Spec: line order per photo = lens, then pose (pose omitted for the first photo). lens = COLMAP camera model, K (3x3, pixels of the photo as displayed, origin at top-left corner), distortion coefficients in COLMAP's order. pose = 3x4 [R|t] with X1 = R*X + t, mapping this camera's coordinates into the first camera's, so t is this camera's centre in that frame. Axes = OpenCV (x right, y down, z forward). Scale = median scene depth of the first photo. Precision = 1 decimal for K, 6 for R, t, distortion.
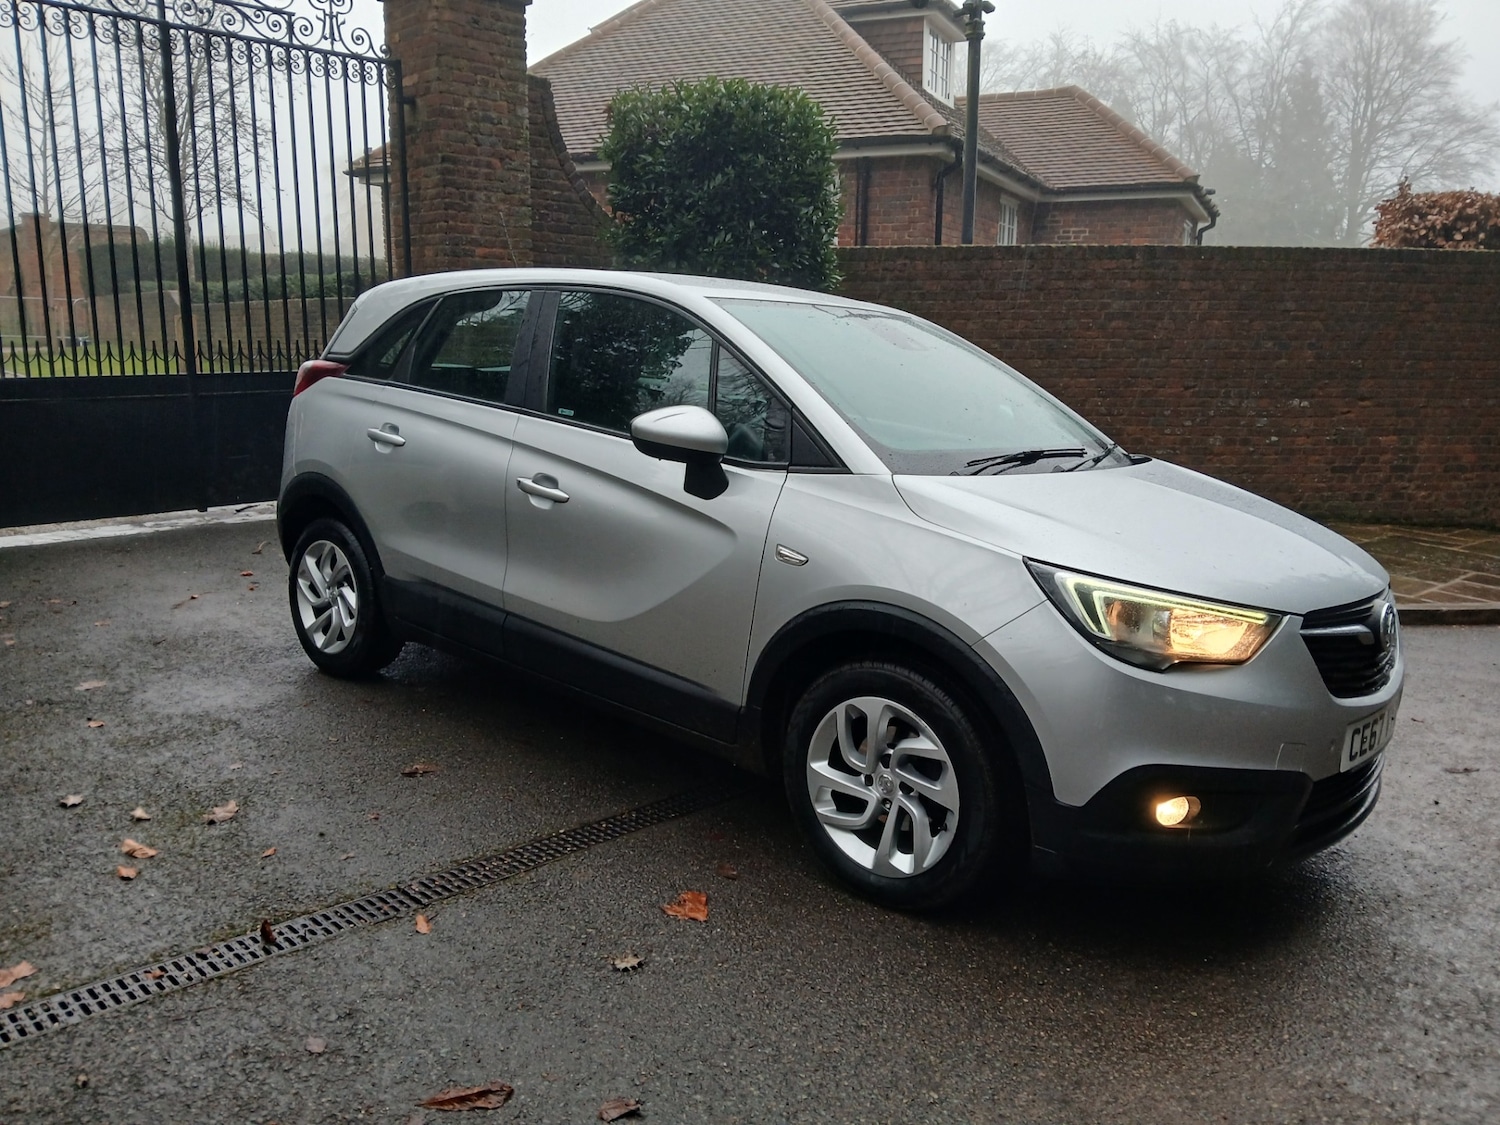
lens RADIAL K [[1167.2, 0, 766.7], [0, 1167.2, 537.1], [0, 0, 1]] dist [0.042232, -0.096175]
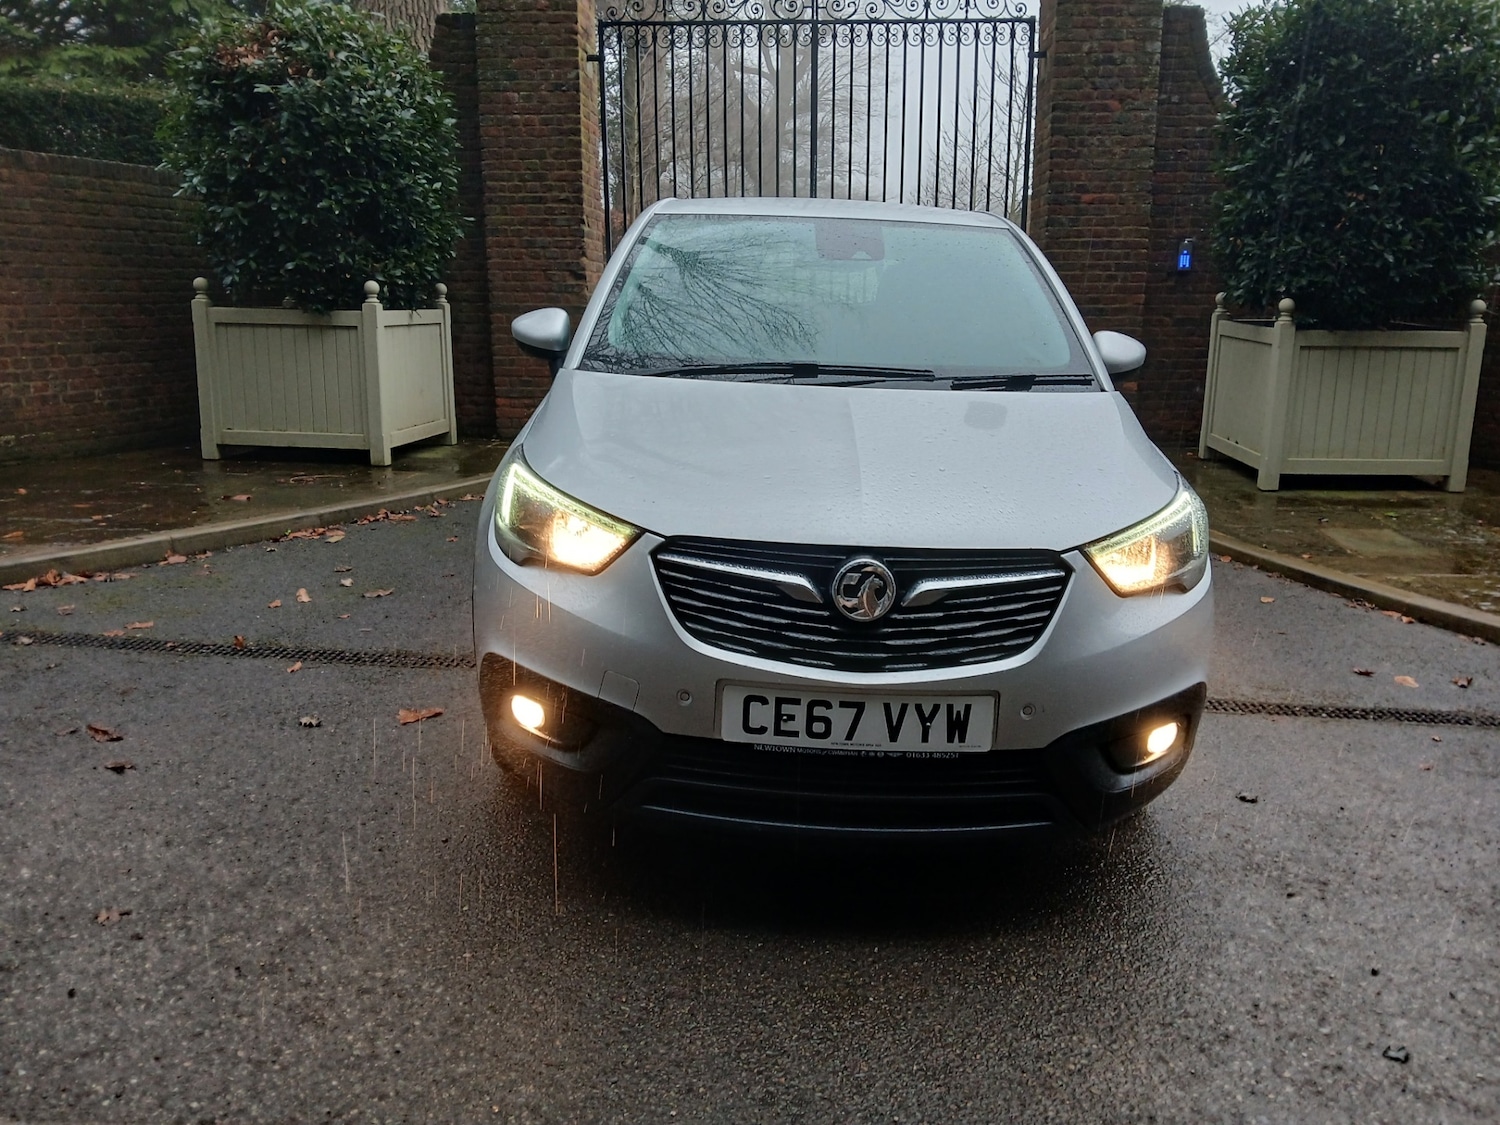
lens RADIAL K [[1170.1, 0, 772.4], [0, 1170.1, 539.7], [0, 0, 1]] dist [0.046634, -0.105985]
pose [[0.655849, 0.144271, -0.740977, 0.372401], [-0.127549, 0.988633, 0.079596, -0.003368], [0.744038, 0.042308, 0.666796, 0.157435]]
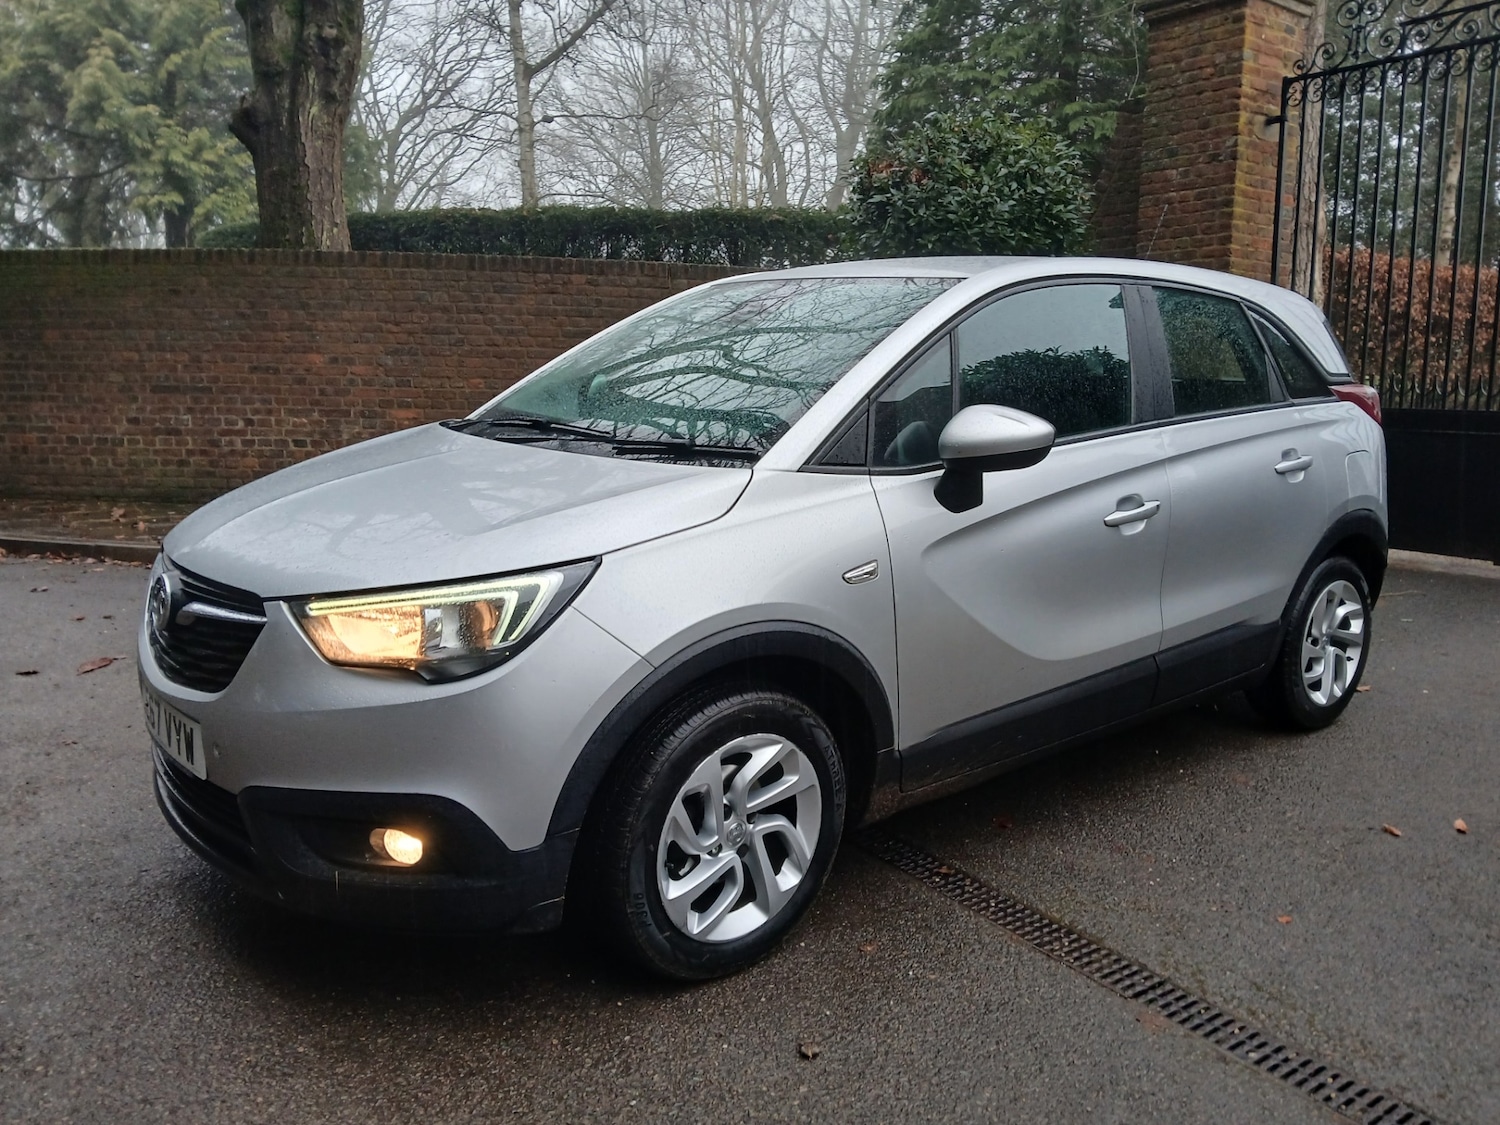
lens RADIAL K [[1170.1, 0, 772.4], [0, 1170.1, 539.7], [0, 0, 1]] dist [0.046634, -0.105985]
pose [[-0.169017, 0.114725, -0.978913, 0.453818], [-0.188785, 0.971045, 0.146398, -0.061958], [0.967364, 0.209548, -0.142465, 0.545301]]
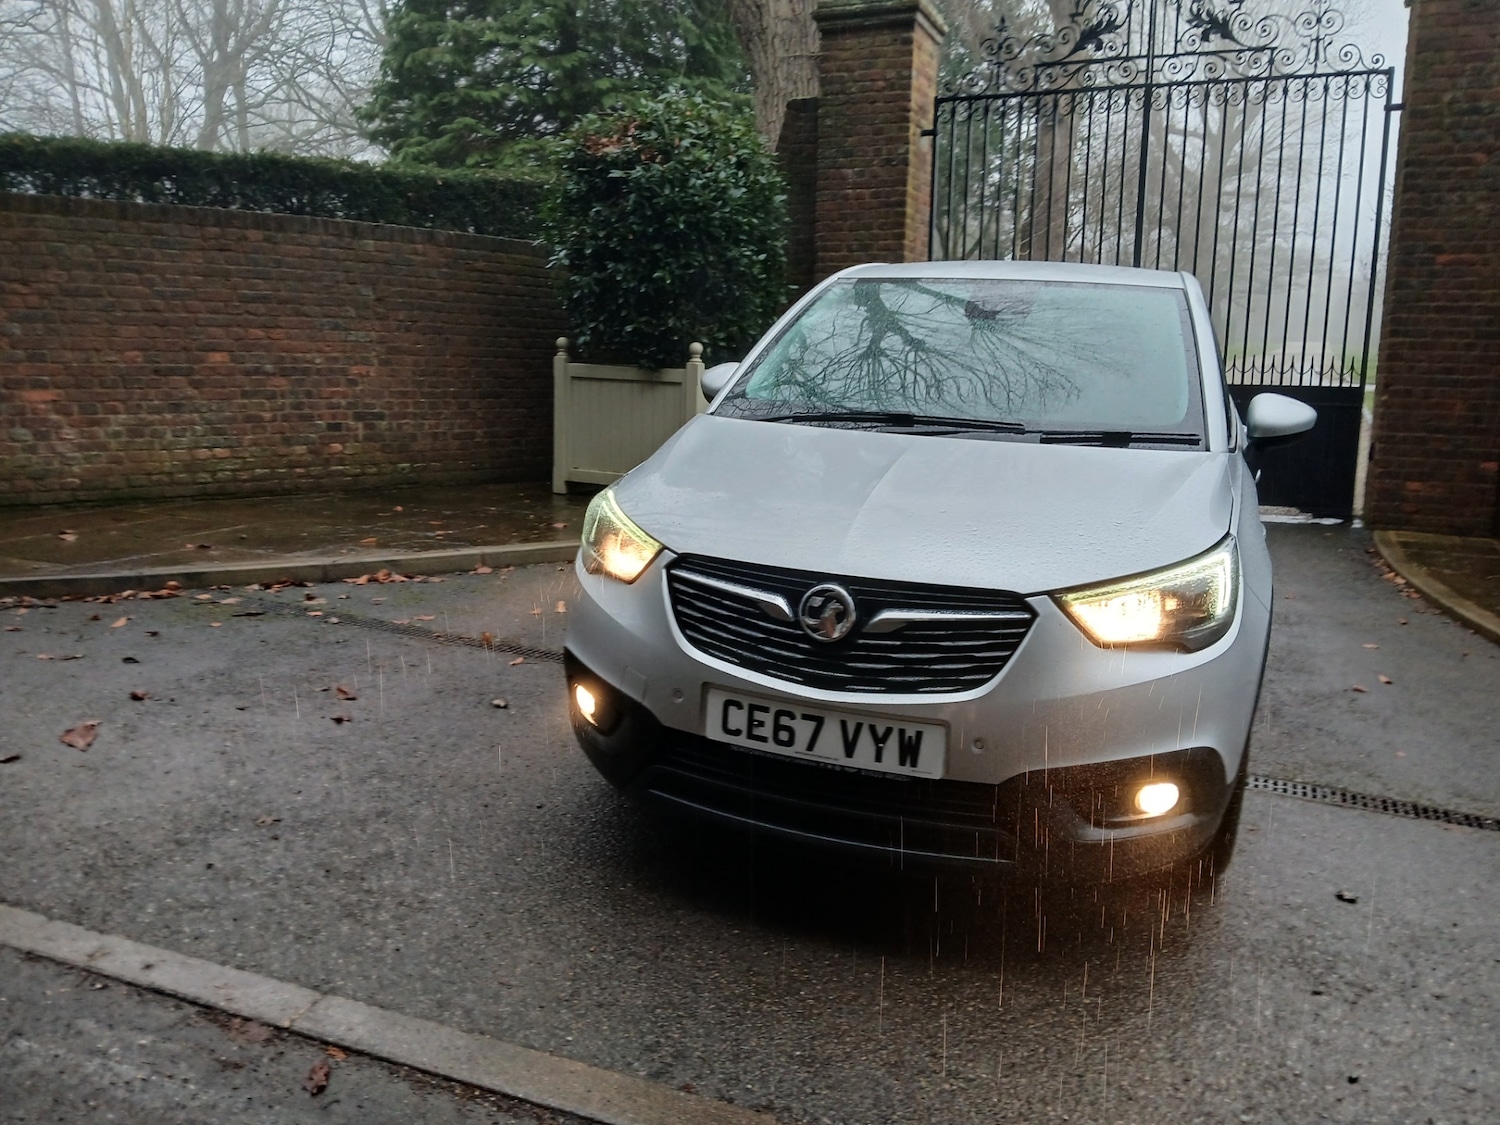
lens RADIAL K [[1167.2, 0, 780.7], [0, 1167.2, 558.8], [0, 0, 1]] dist [0.065996, -0.130332]
pose [[0.361076, 0.151734, -0.920109, 0.451996], [-0.177299, 0.979847, 0.092008, -0.011500], [0.915527, 0.129912, 0.380701, 0.229591]]
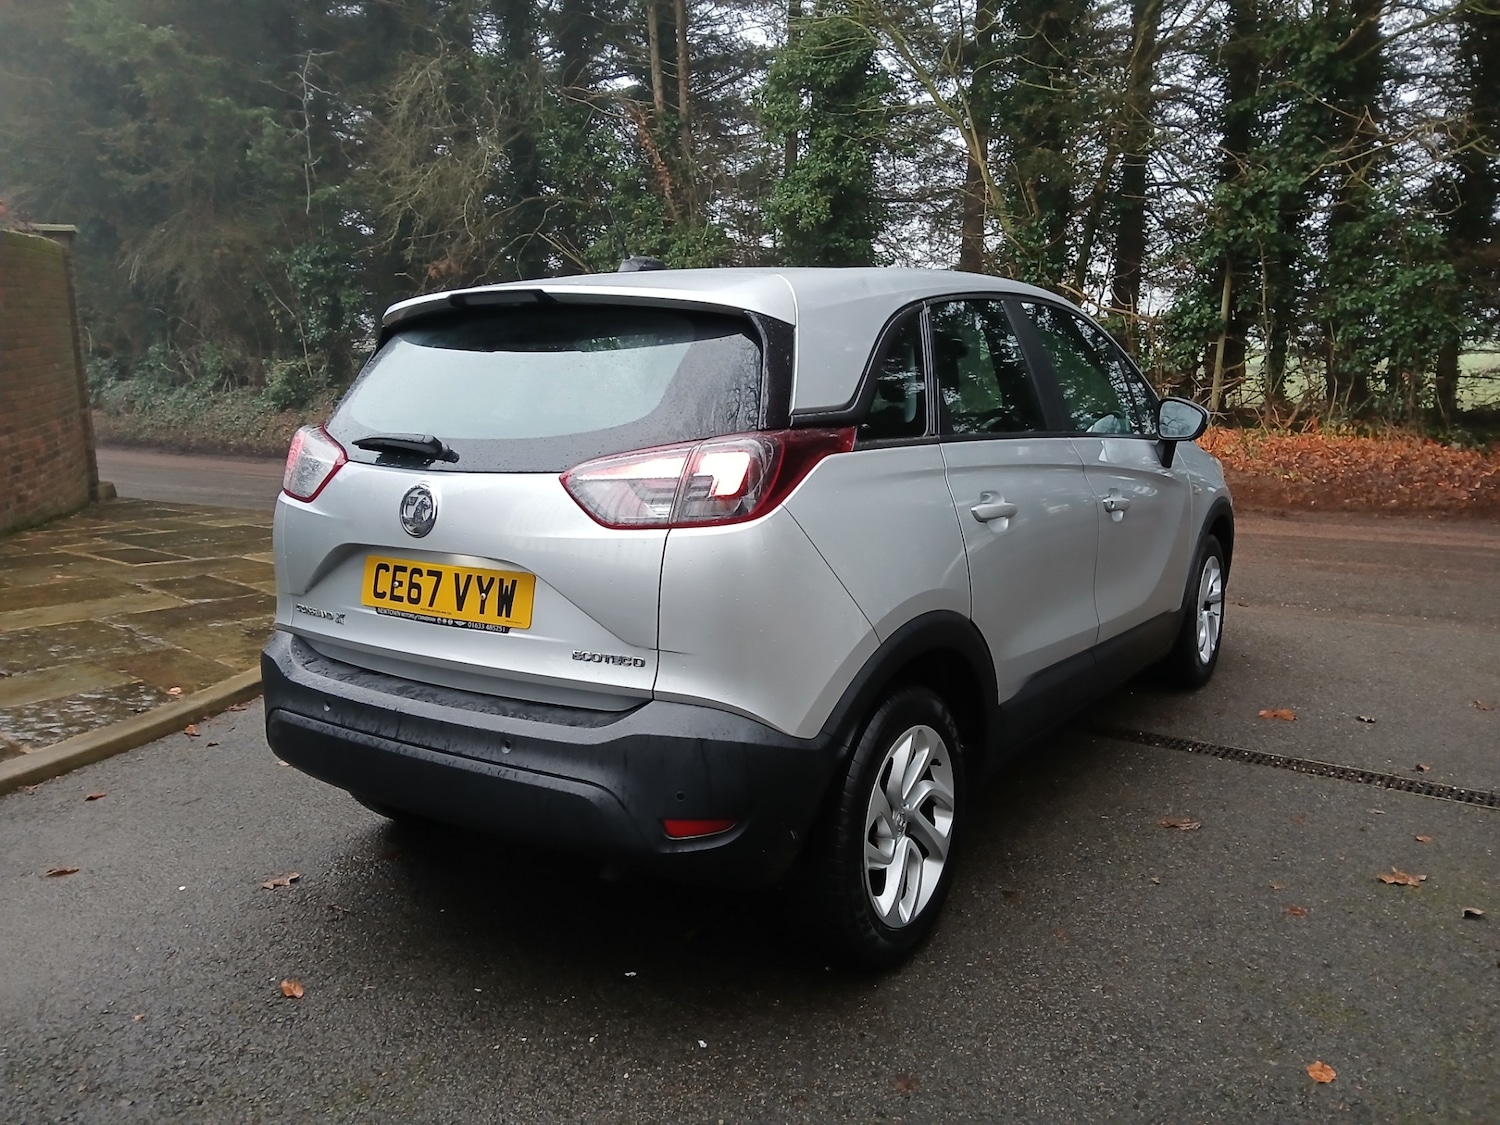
lens RADIAL K [[1158.3, 0, 759.5], [0, 1158.3, 546.1], [0, 0, 1]] dist [0.049460, -0.109501]
pose [[-0.111470, -0.205840, 0.972216, -0.500483], [0.171245, 0.959700, 0.222824, -0.123718], [-0.978902, 0.191325, -0.071729, 0.607825]]
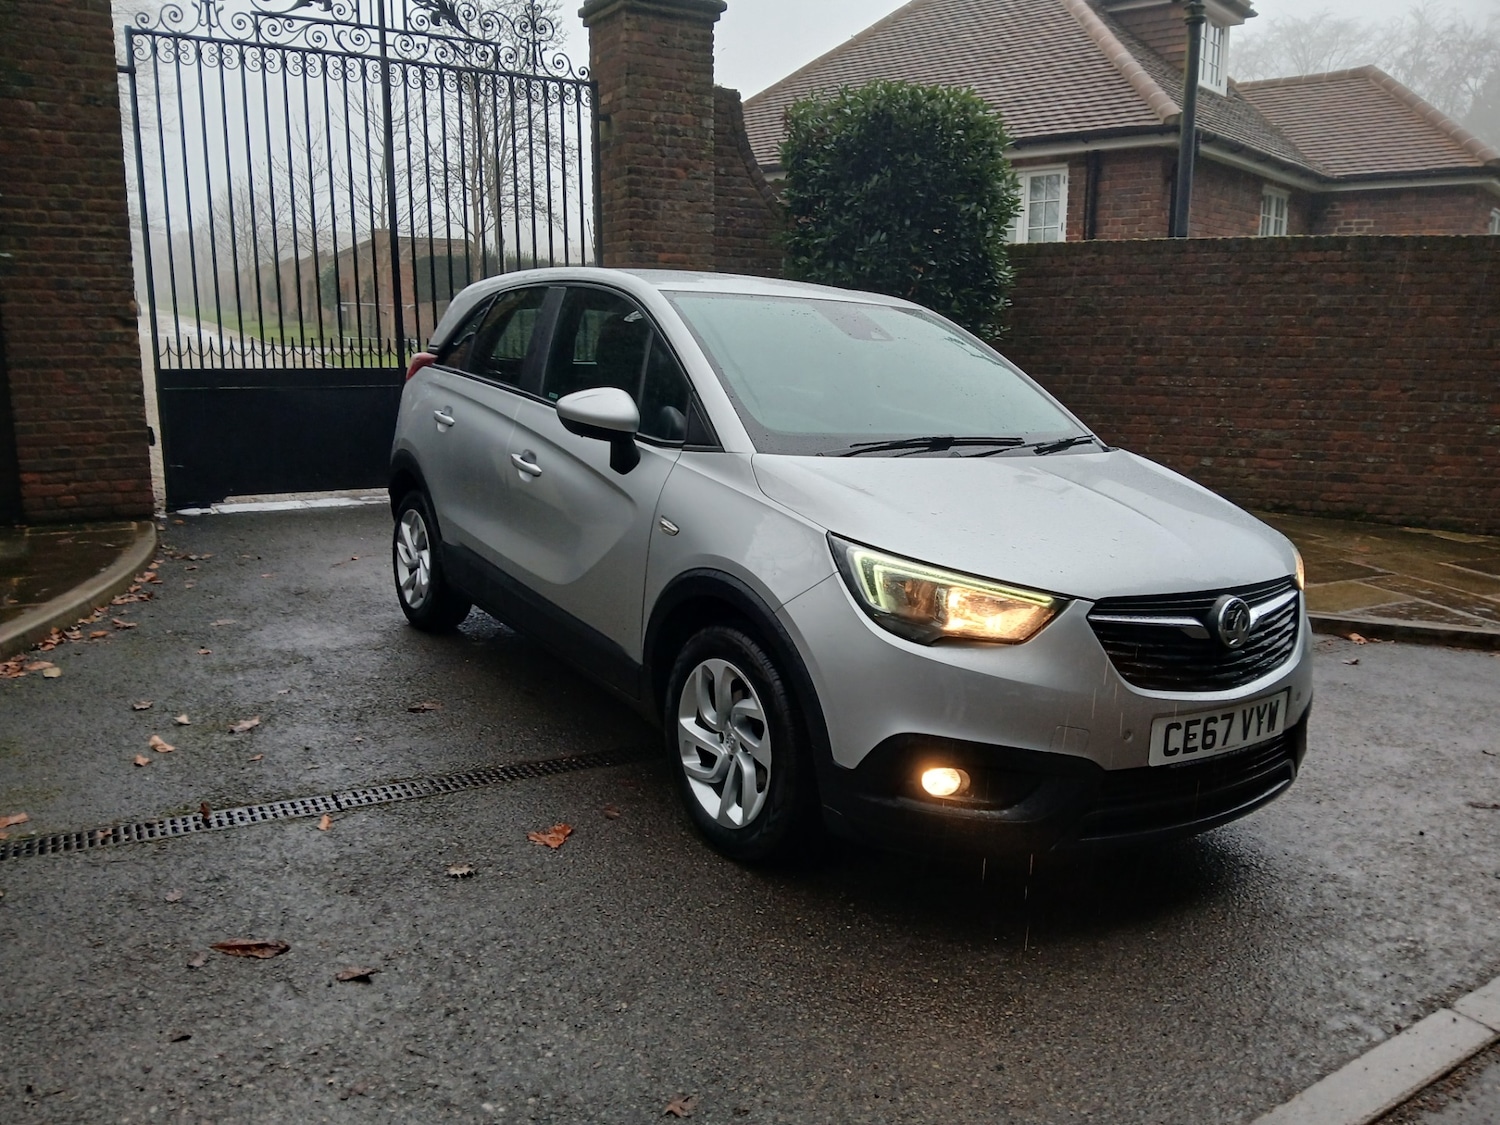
lens RADIAL K [[1170.1, 0, 772.4], [0, 1170.1, 539.7], [0, 0, 1]] dist [0.046634, -0.105985]
pose [[0.965575, 0.042662, -0.256603, 0.143935], [-0.043067, 0.999064, 0.004044, 0.007257], [0.256535, 0.007146, 0.966509, -0.009980]]
